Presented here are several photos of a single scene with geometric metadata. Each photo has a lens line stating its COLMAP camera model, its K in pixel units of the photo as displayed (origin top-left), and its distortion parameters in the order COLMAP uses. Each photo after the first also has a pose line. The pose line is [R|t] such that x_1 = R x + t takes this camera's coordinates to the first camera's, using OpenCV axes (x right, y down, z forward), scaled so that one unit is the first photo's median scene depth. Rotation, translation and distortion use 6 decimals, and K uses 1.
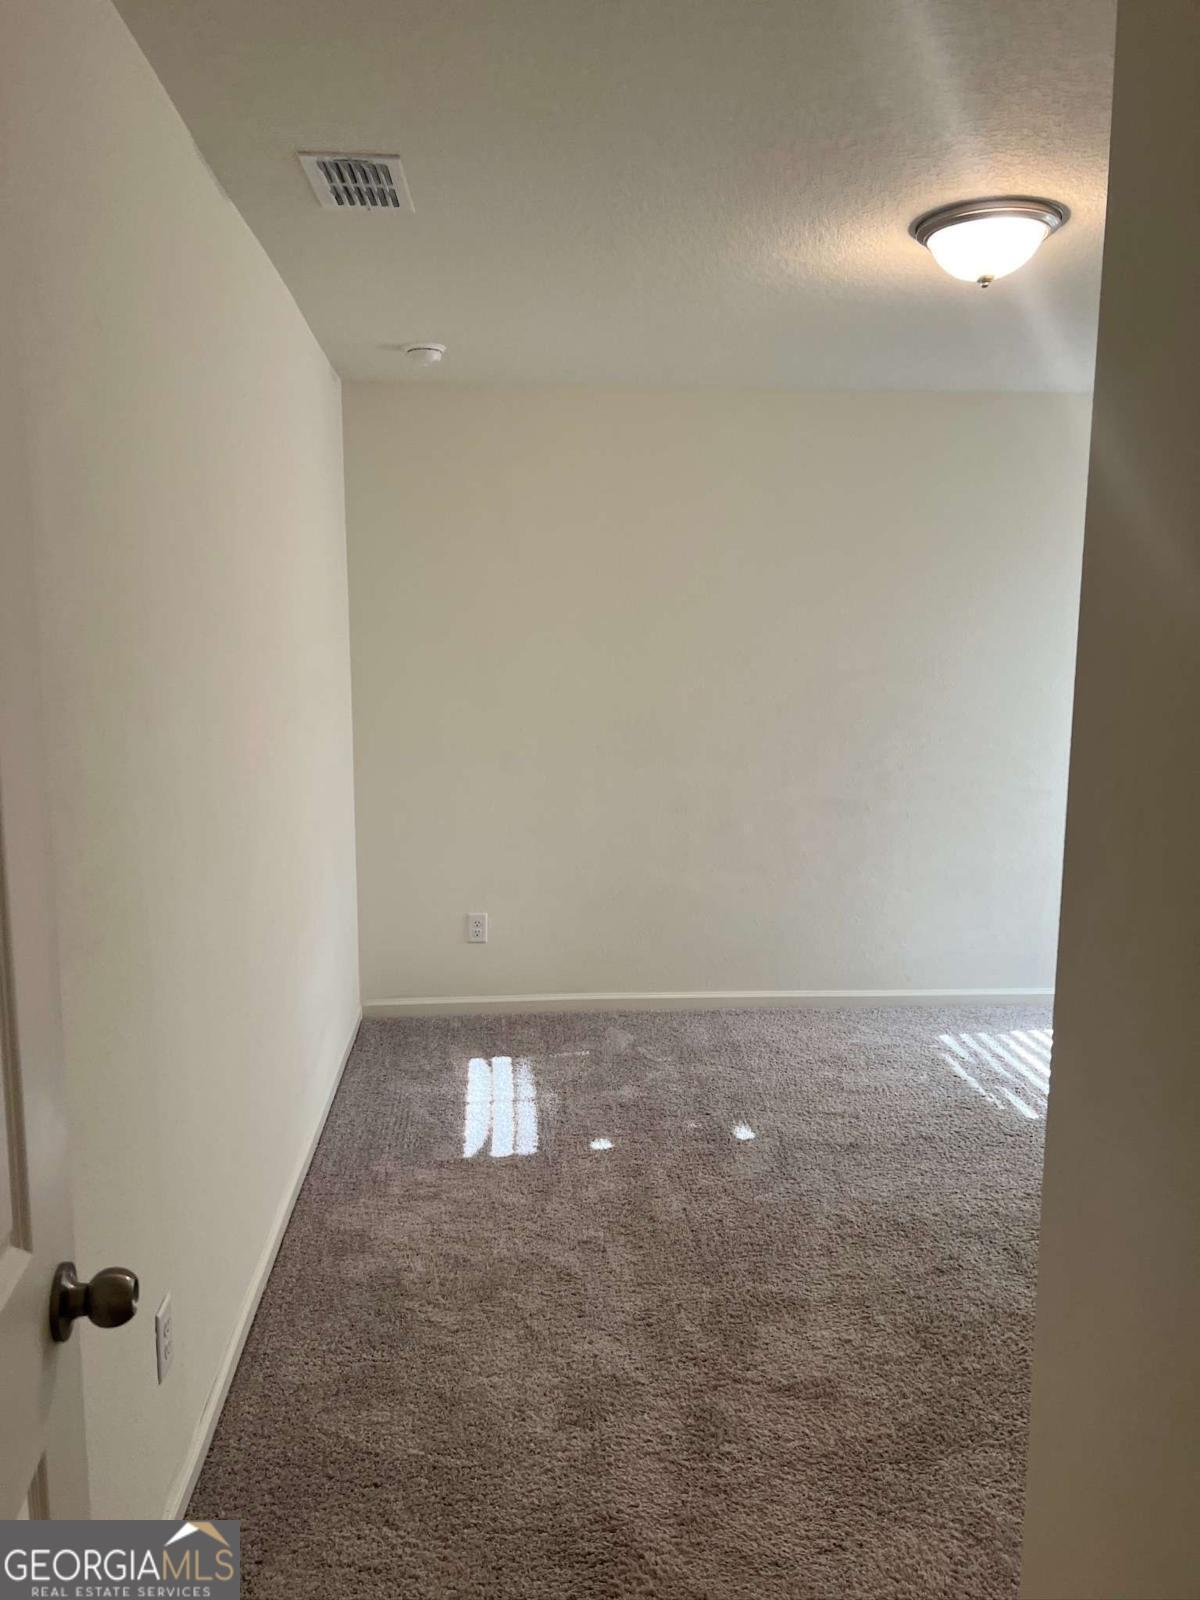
lens RADIAL K [[1202.3, 0, 600.0], [0, 1202.3, 800.0], [0, 0, 1]] dist [0.010733, 0.006992]
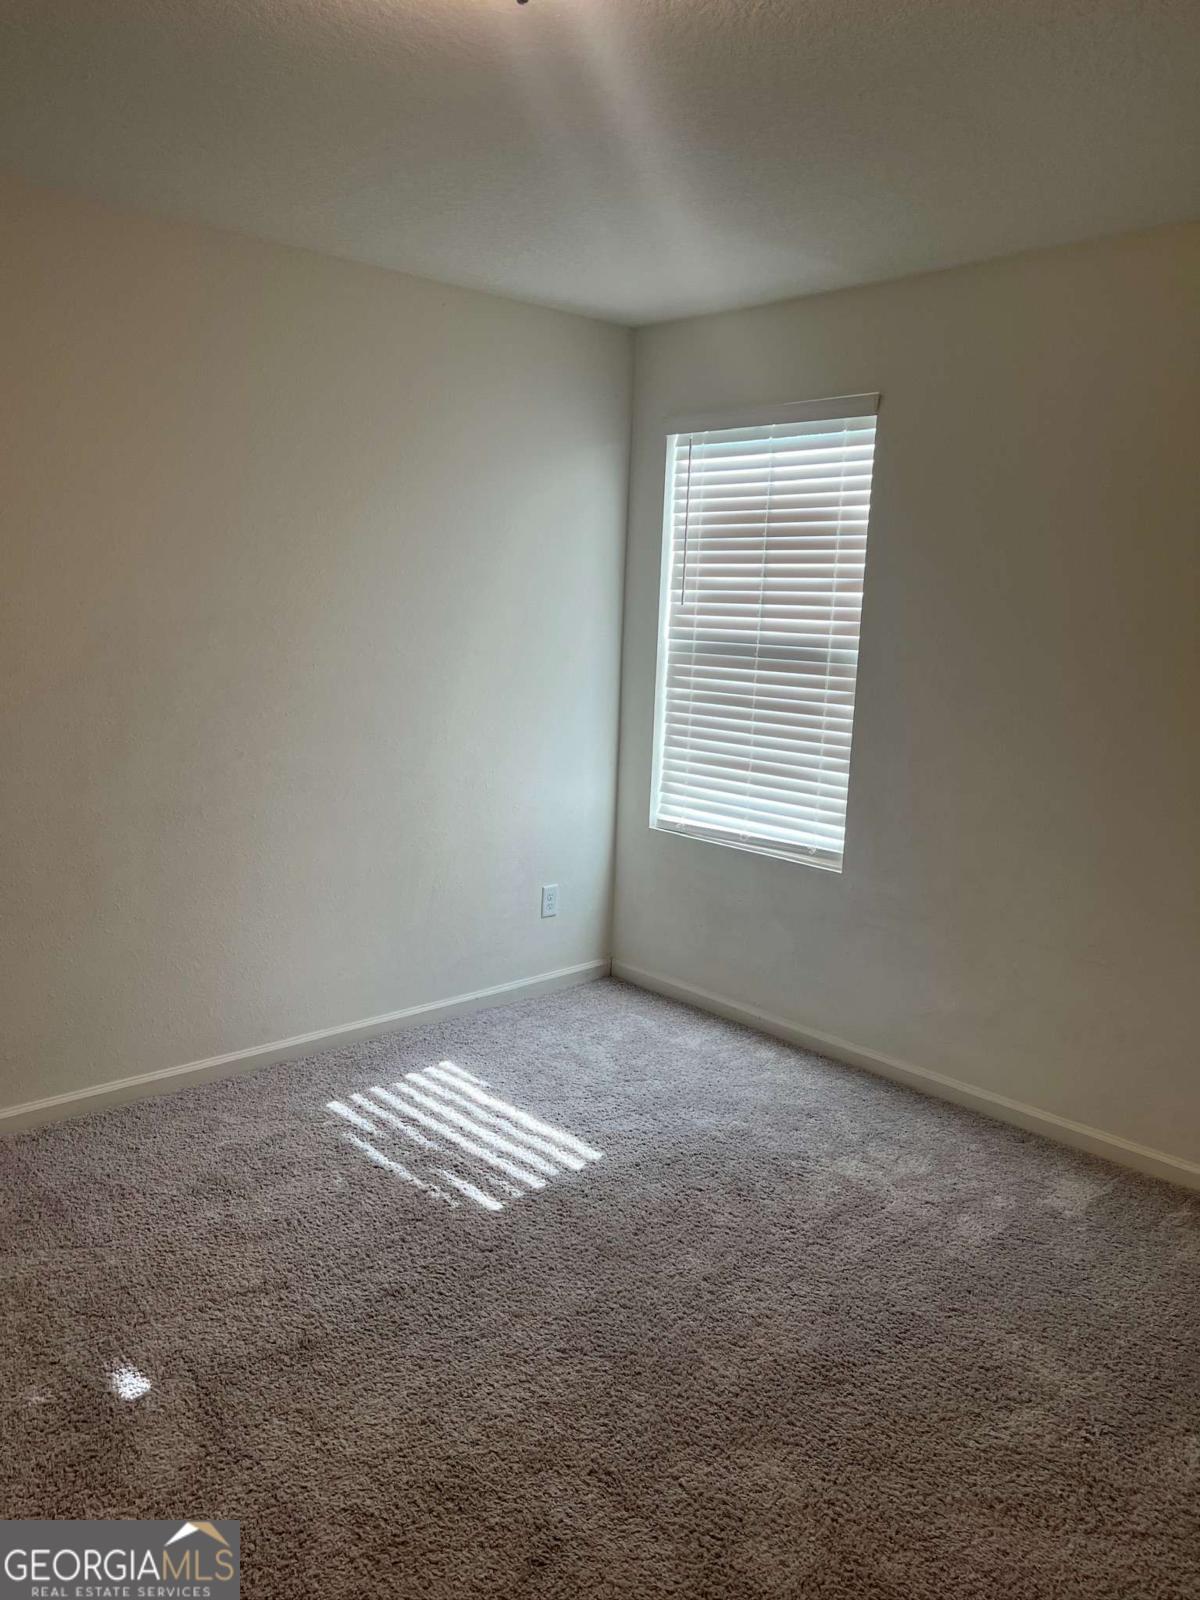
lens RADIAL K [[1202.3, 0, 600.0], [0, 1202.3, 800.0], [0, 0, 1]] dist [0.010733, 0.006992]
pose [[0.784166, -0.093105, 0.613527, -0.040739], [0.058607, 0.995373, 0.076143, -0.052246], [-0.617777, -0.023752, 0.785994, 0.312470]]
